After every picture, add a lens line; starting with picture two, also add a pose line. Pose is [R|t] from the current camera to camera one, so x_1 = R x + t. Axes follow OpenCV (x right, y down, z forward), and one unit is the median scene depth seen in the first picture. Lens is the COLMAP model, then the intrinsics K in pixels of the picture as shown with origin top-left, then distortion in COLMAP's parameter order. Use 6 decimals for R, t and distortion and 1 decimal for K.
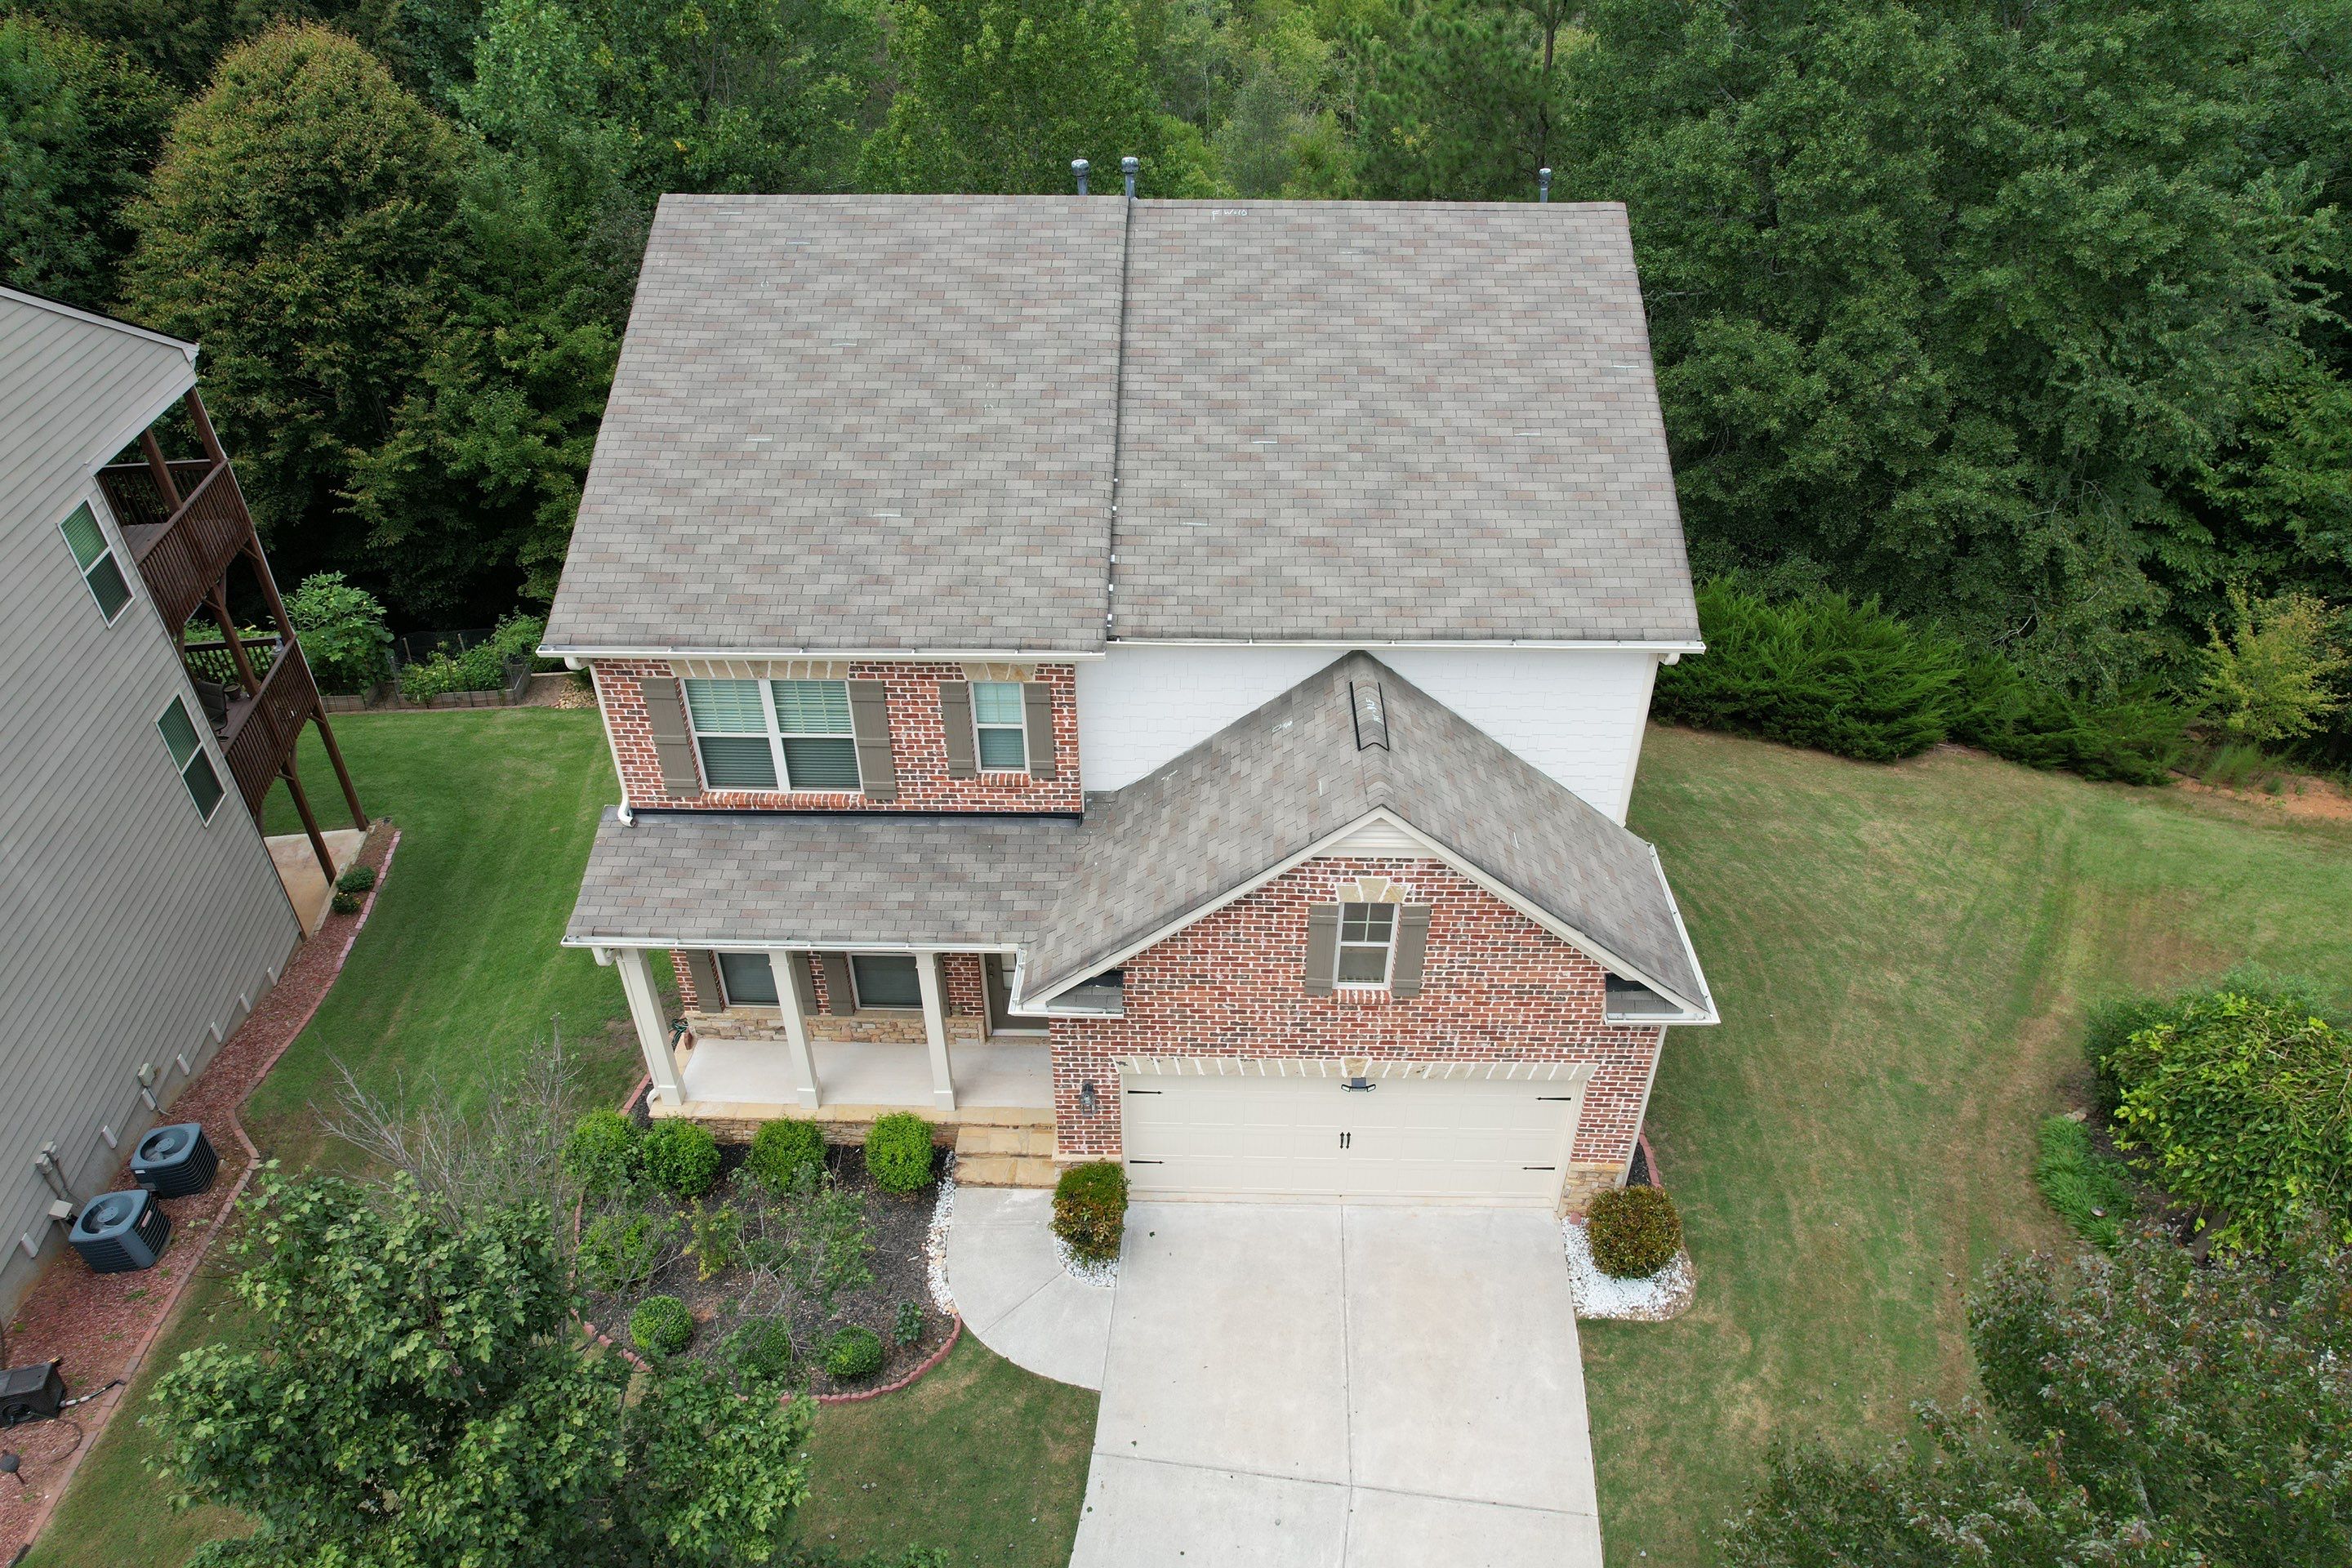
lens RADIAL K [[1487.3, 0, 1185.6], [0, 1487.3, 786.4], [0, 0, 1]] dist [-0.038600, 0.007196]
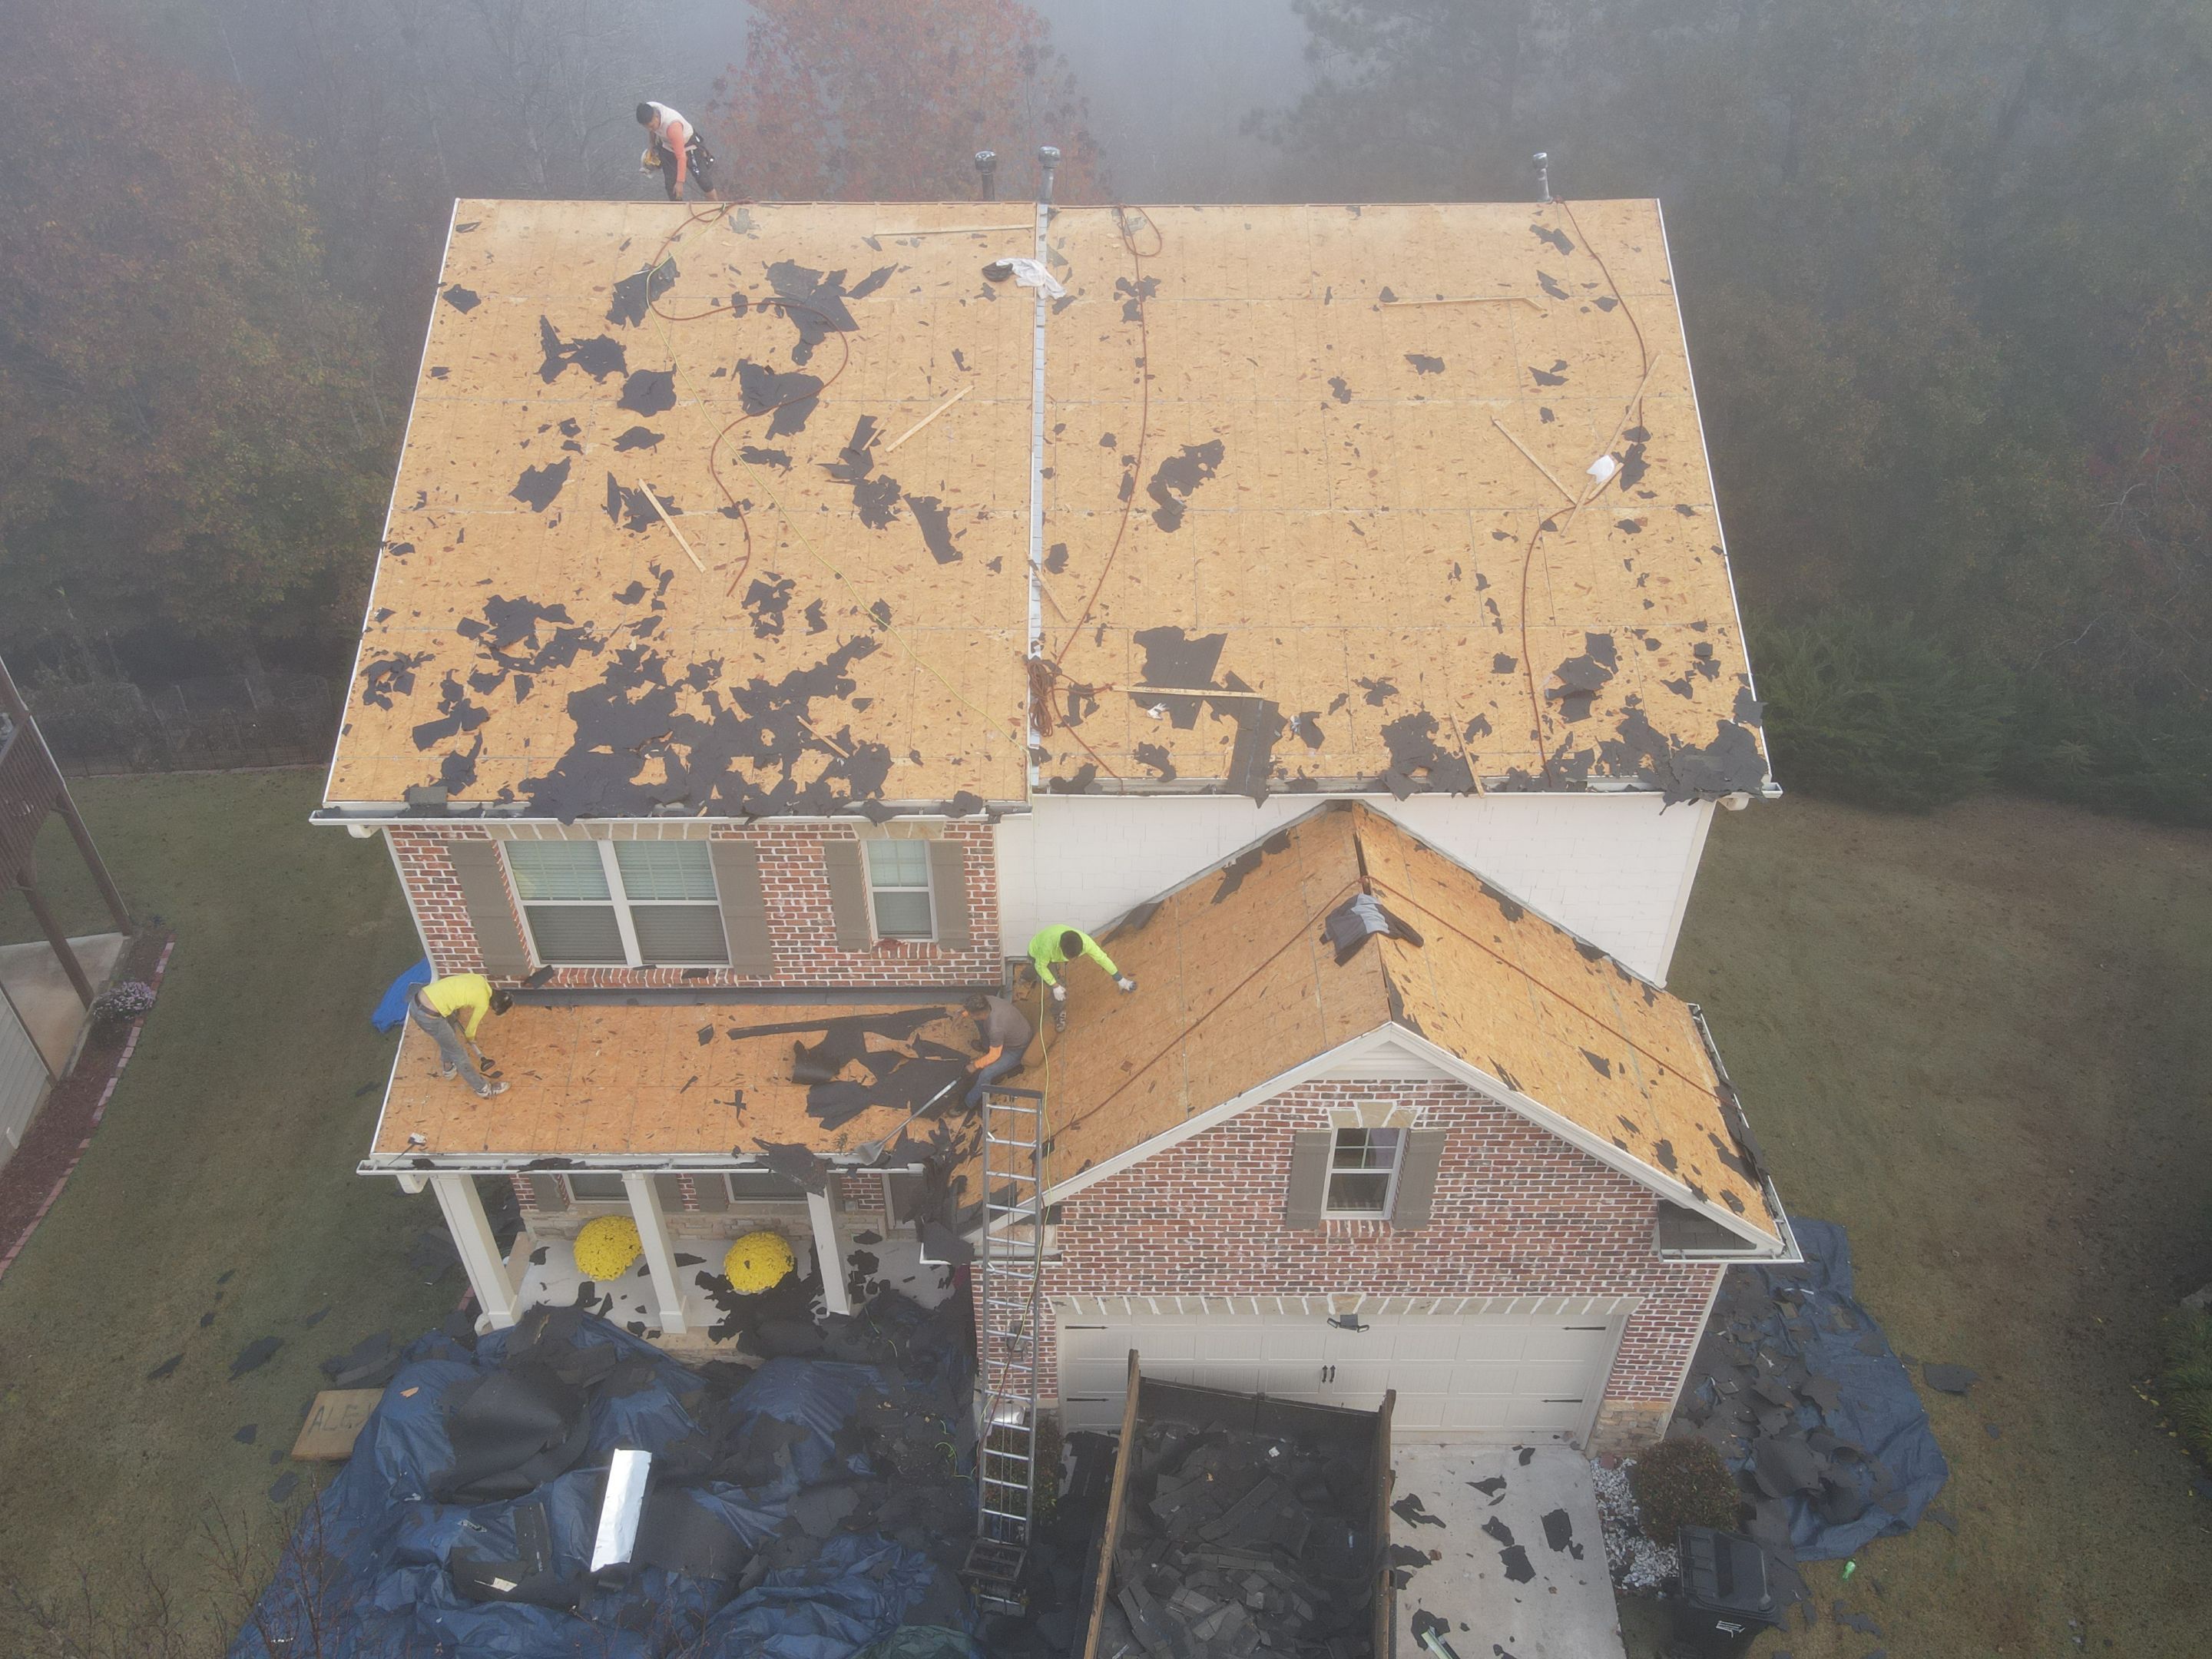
lens RADIAL K [[1616.1, 0, 1100.5], [0, 1616.1, 813.7], [0, 0, 1]] dist [0.000332, 0.021620]
pose [[0.999795, -0.015645, 0.012852, -0.027194], [0.015095, 0.999011, 0.041830, -0.117528], [-0.013494, -0.041628, 0.999042, 0.123037]]
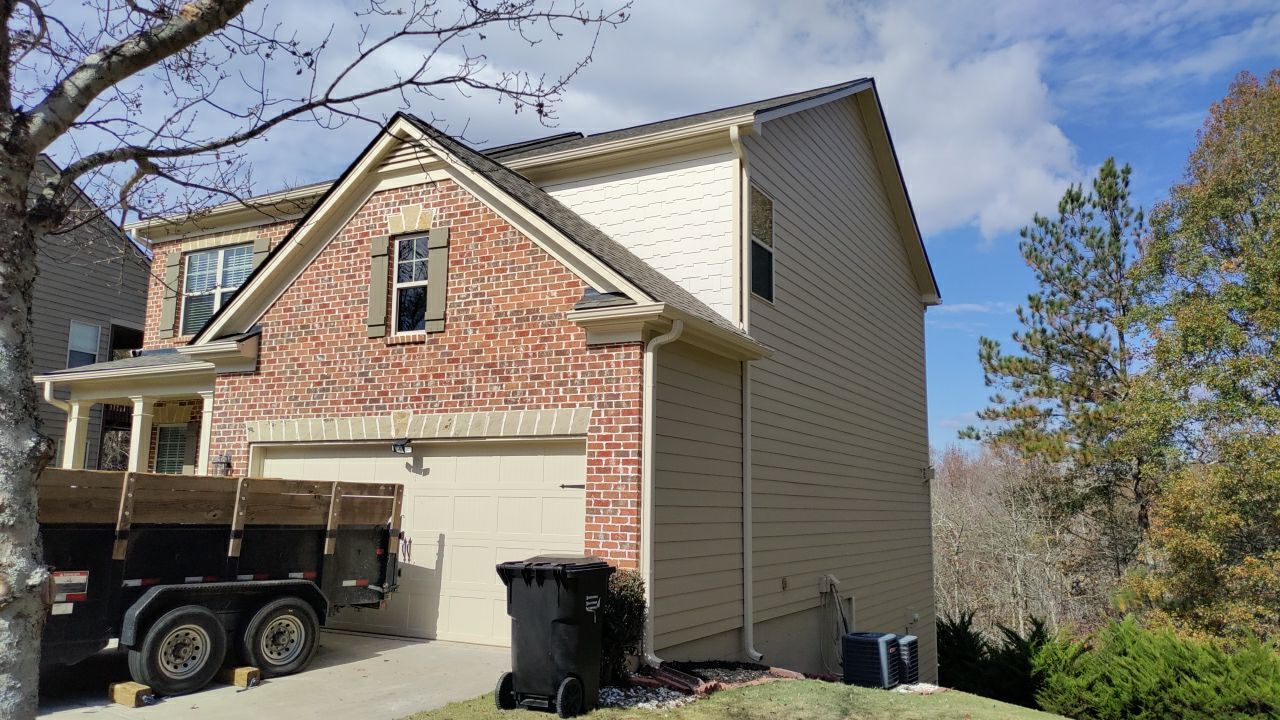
lens RADIAL K [[927.6, 0, 627.0], [0, 927.6, 361.6], [0, 0, 1]] dist [0.099675, -0.021516]
pose [[0.887172, -0.050705, -0.458645, 0.568363], [-0.284048, 0.723301, -0.629406, 0.531220], [0.363653, 0.688668, 0.627290, 0.591755]]
